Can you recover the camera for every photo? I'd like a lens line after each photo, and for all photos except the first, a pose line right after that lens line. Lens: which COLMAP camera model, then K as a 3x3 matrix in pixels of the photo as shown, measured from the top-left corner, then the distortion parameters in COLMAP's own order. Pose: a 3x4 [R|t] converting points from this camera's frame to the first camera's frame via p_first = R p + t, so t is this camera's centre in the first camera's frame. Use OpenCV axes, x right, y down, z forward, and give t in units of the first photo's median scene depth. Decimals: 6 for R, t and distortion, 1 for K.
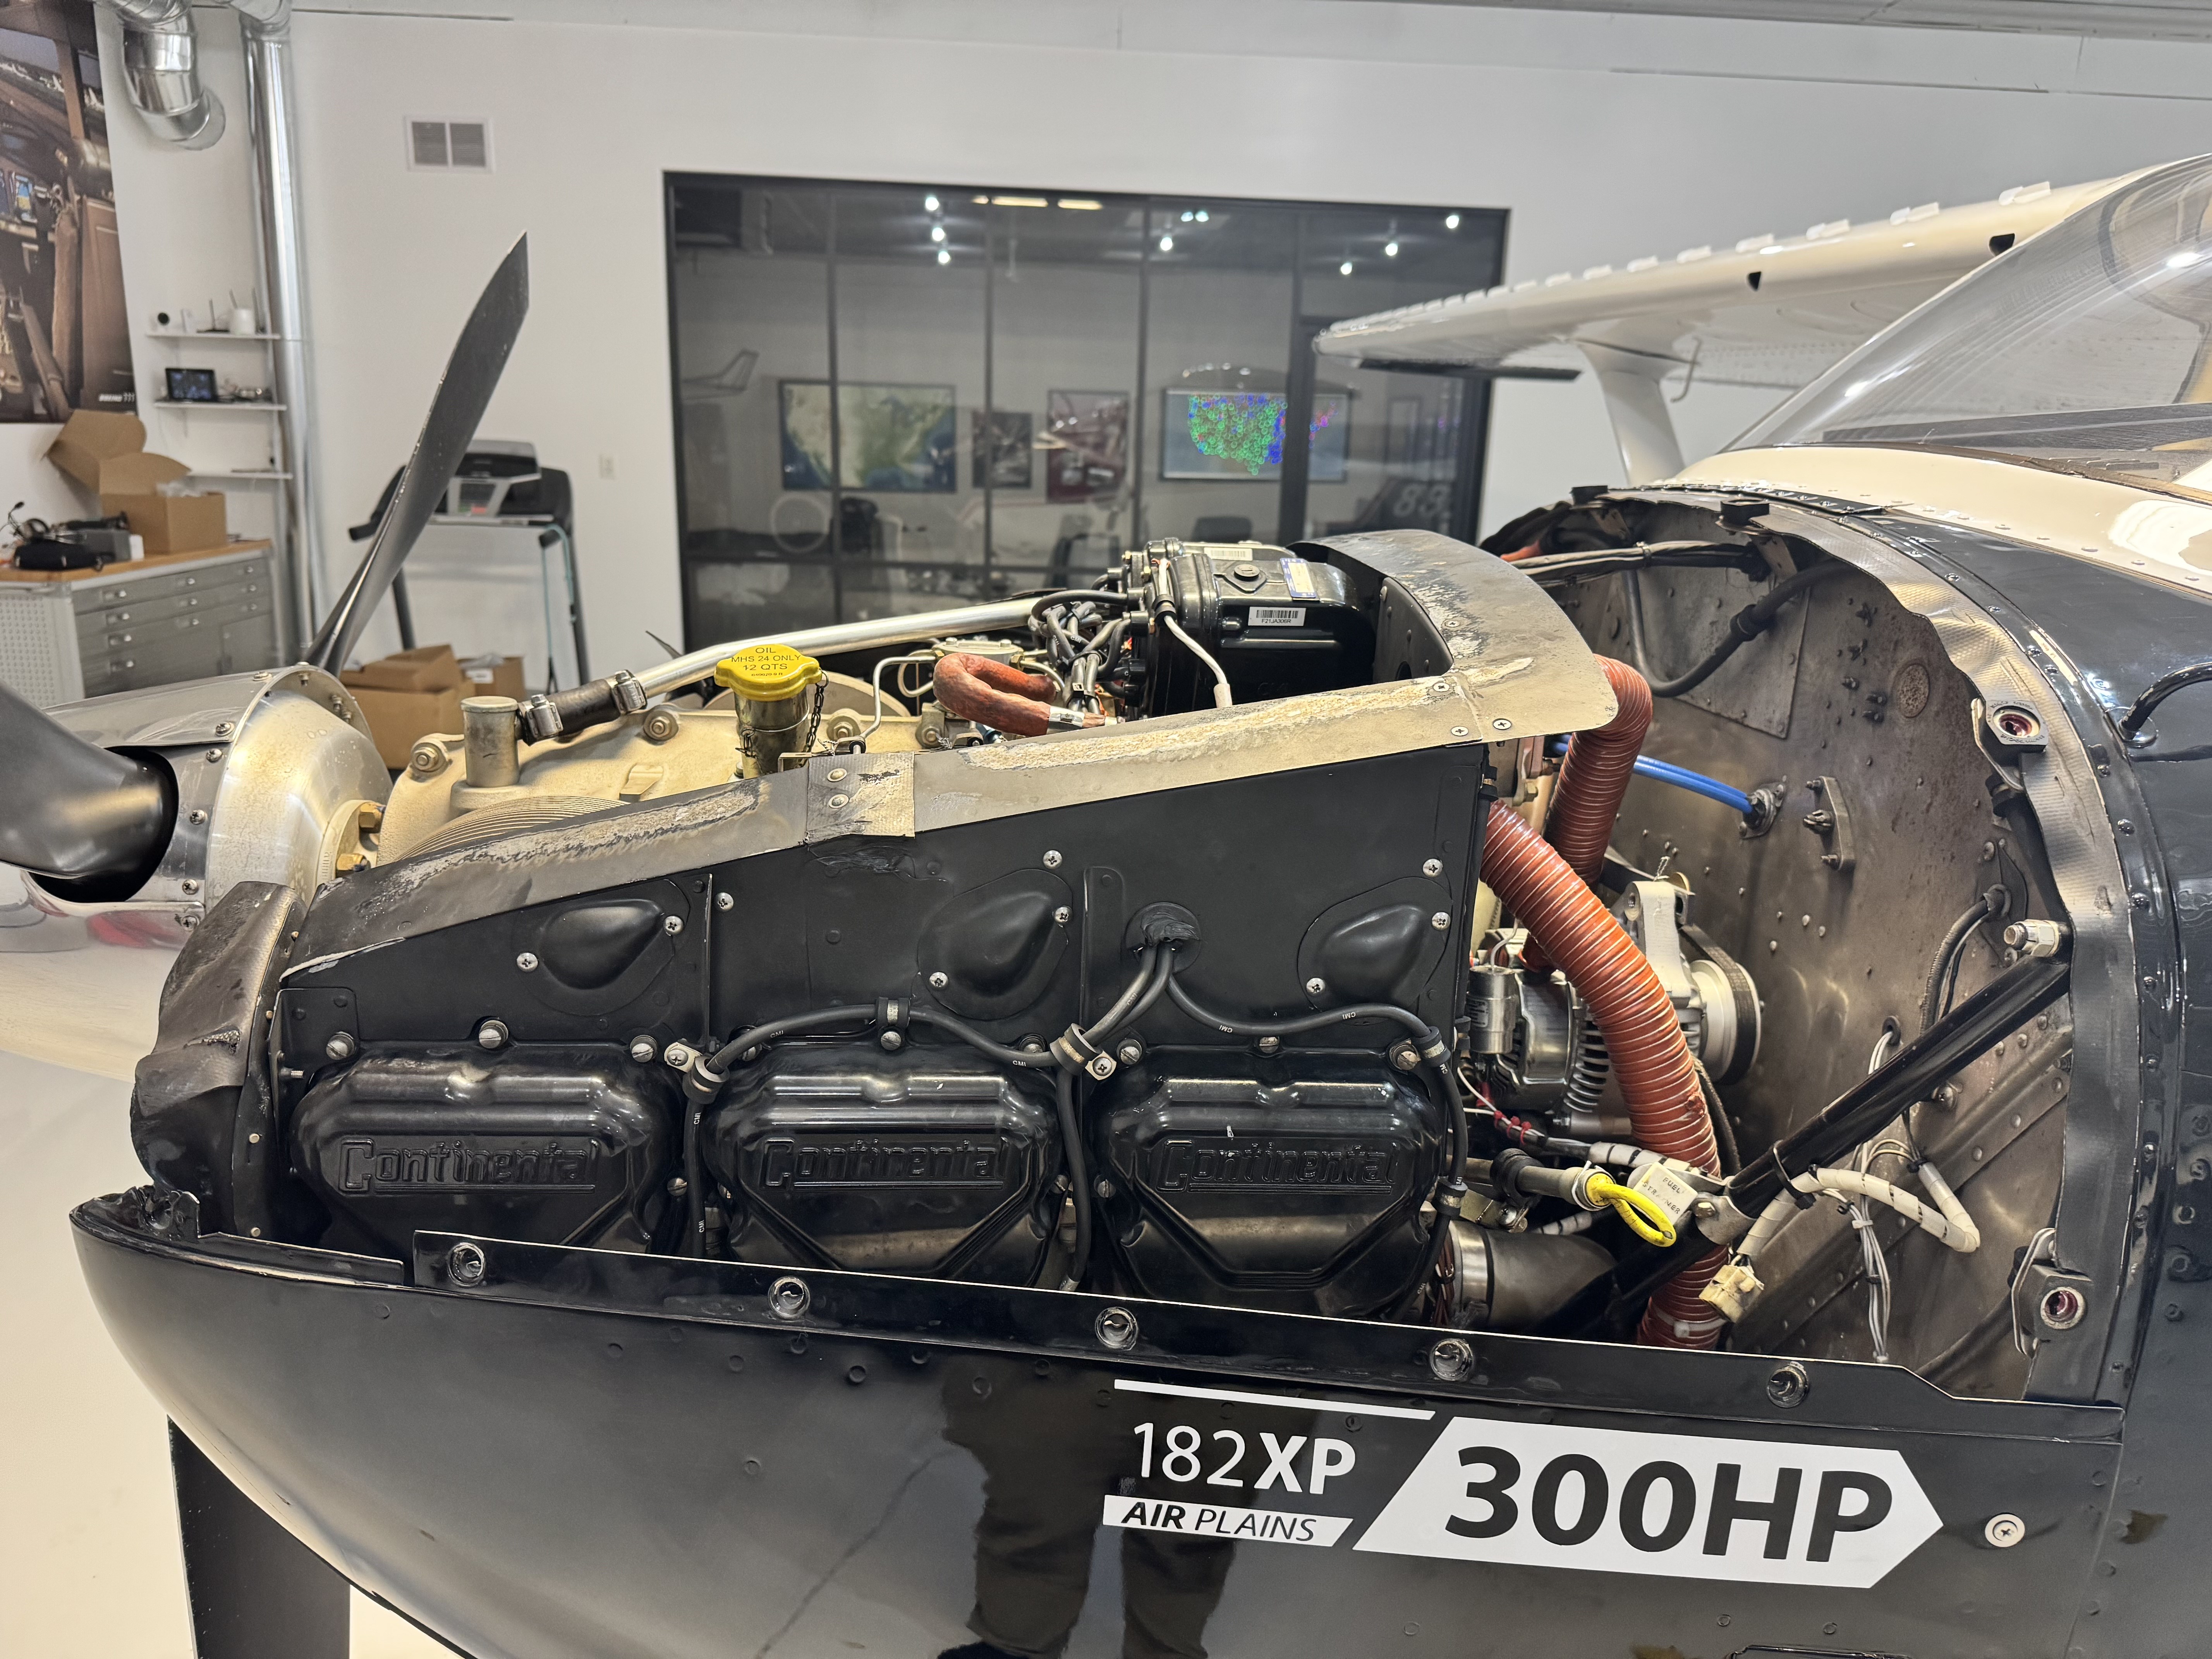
lens RADIAL K [[1579.6, 0, 1098.3], [0, 1579.6, 838.9], [0, 0, 1]] dist [0.007858, -0.006286]
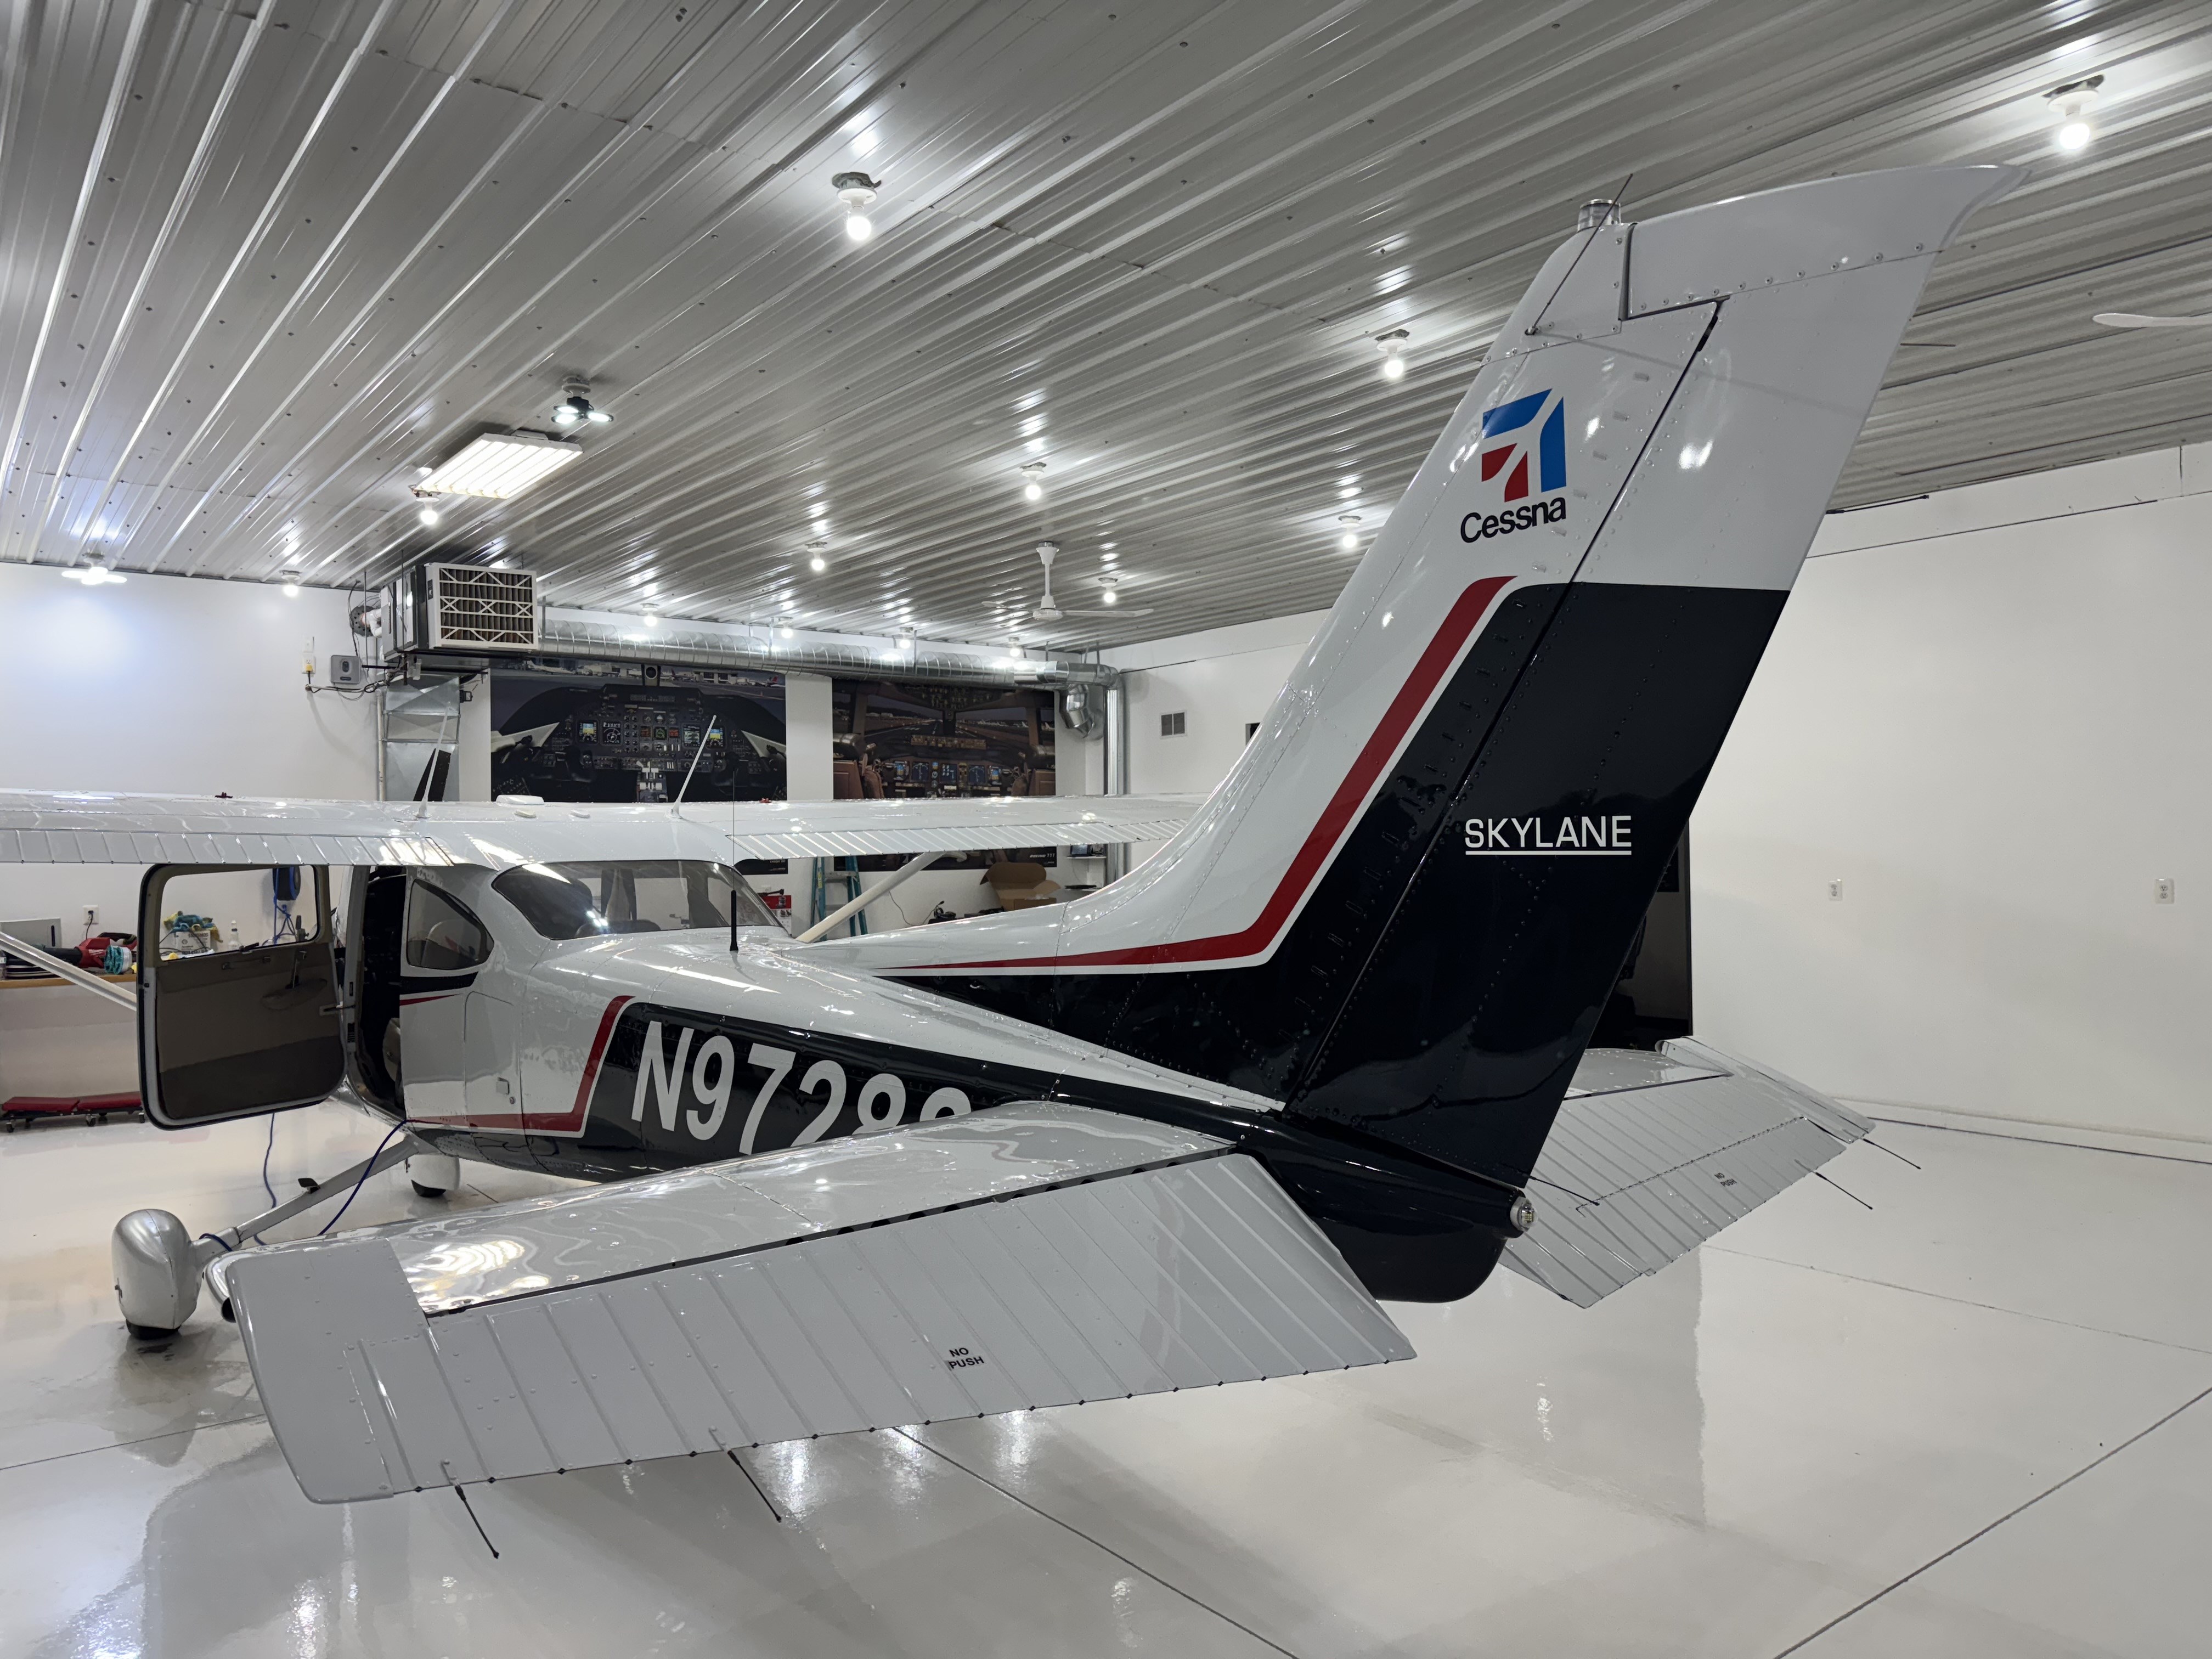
lens RADIAL K [[1579.6, 0, 1121.9], [0, 1579.6, 762.9], [0, 0, 1]] dist [0.007858, -0.006286]
pose [[0.553986, -0.084666, -0.828209, 1.304459], [-0.179621, 0.959230, -0.218208, 0.040355], [0.812918, 0.269648, 0.516193, -0.028455]]
